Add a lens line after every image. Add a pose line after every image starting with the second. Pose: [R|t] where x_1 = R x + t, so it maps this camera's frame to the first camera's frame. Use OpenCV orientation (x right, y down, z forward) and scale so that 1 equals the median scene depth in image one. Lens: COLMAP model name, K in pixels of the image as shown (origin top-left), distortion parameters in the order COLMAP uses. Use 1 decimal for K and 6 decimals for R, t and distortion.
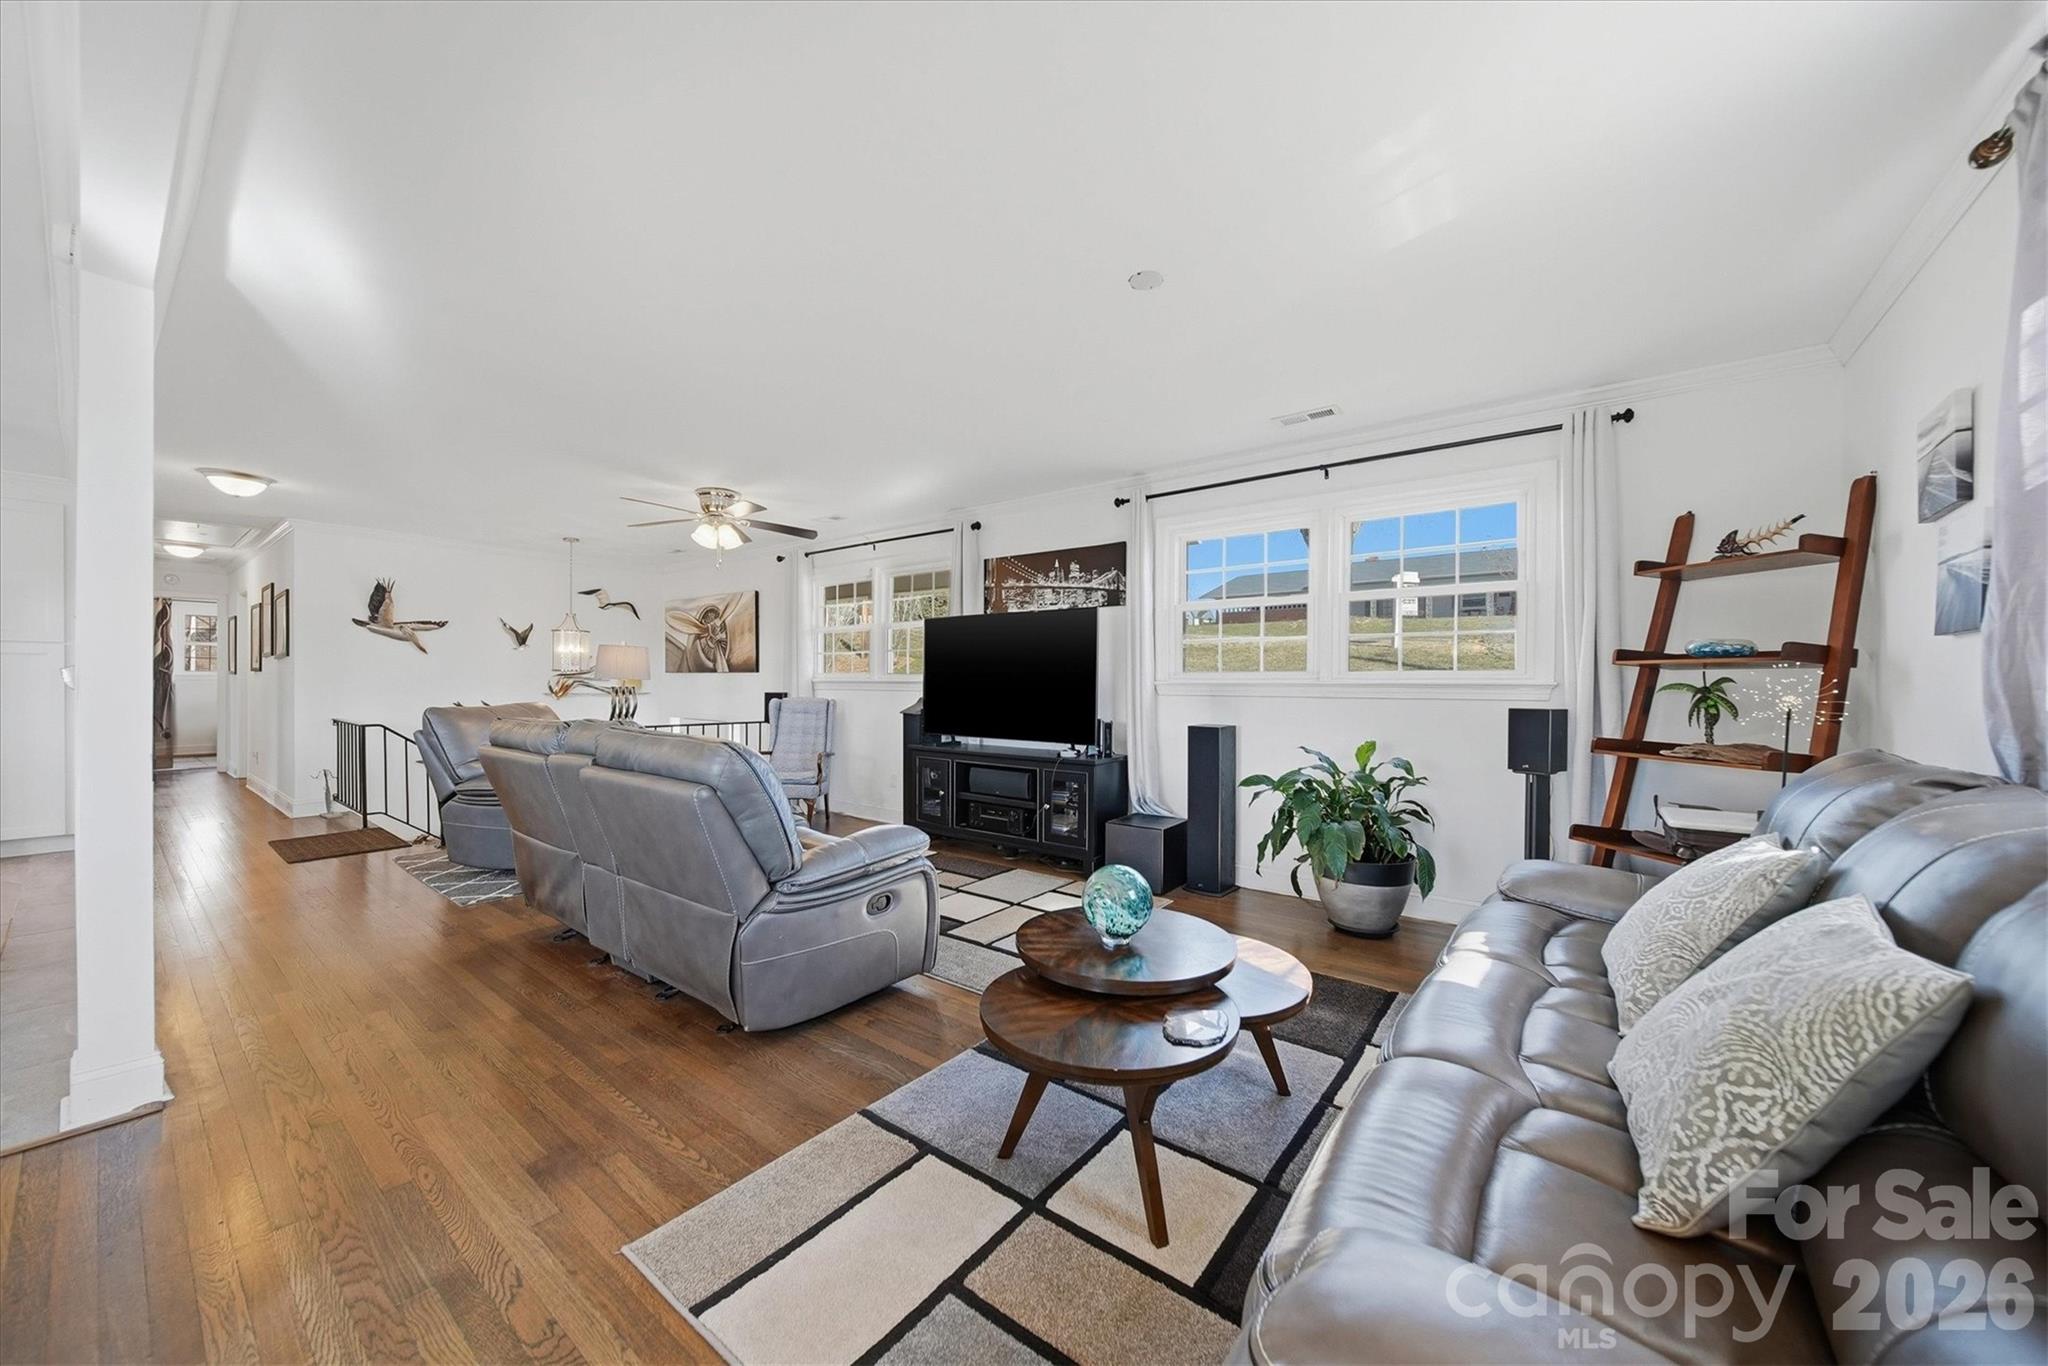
lens RADIAL K [[743.3, 0, 1024.0], [0, 743.3, 683.0], [0, 0, 1]] dist [-0.000326, 0.000046]
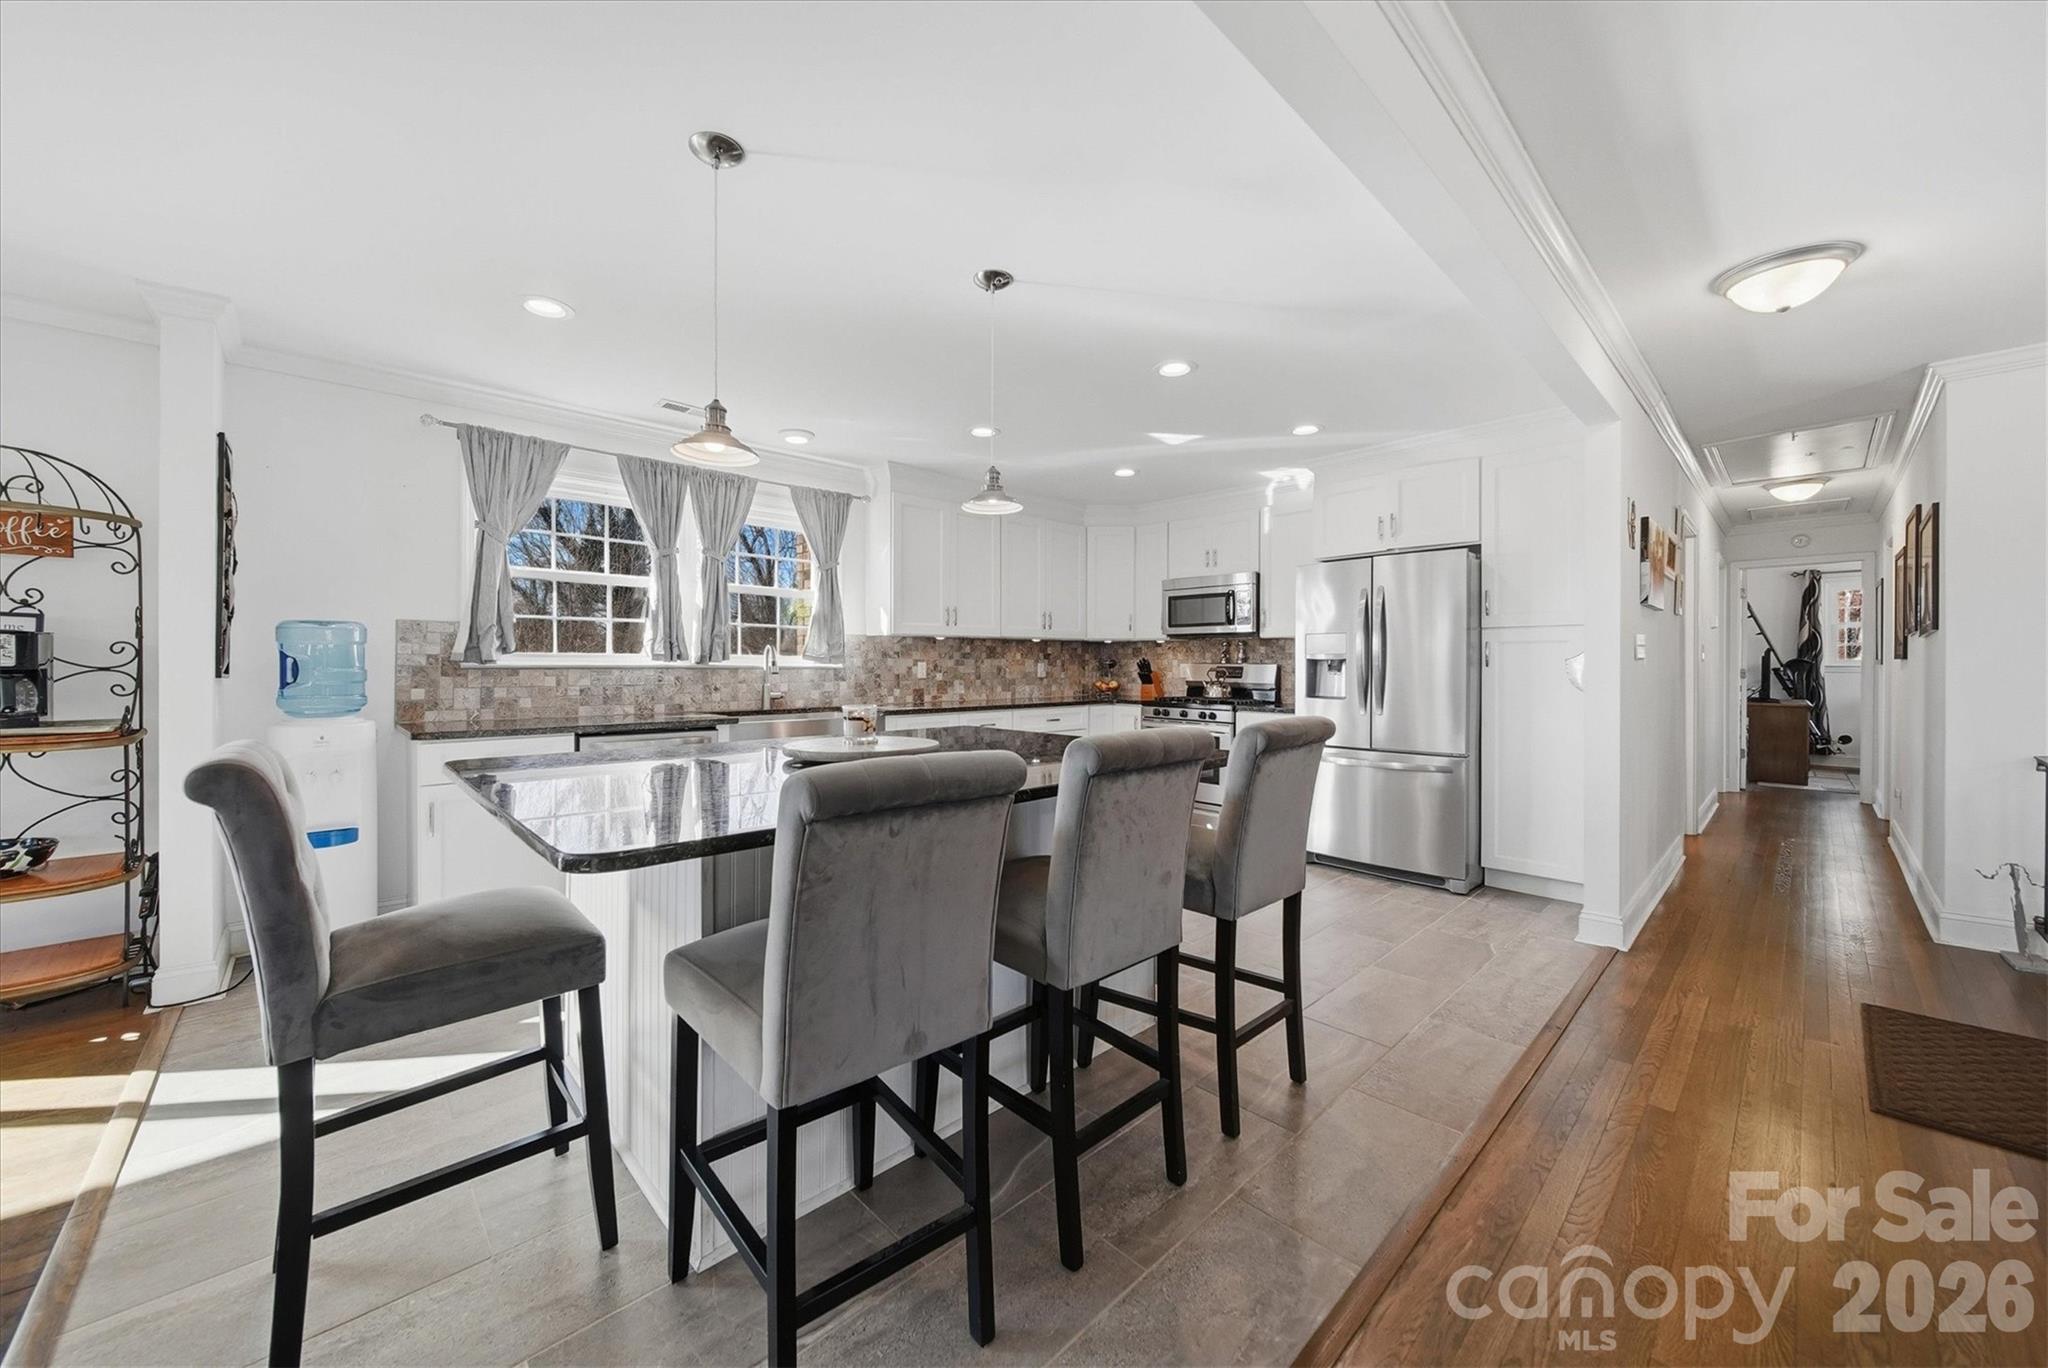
lens RADIAL K [[743.3, 0, 1024.0], [0, 743.3, 684.0], [0, 0, 1]] dist [-0.000326, 0.000046]
pose [[-0.145856, 0.012362, -0.989229, -0.563753], [0.000086, 0.999922, 0.012483, -0.007418], [0.989306, 0.001736, -0.145846, 0.656012]]
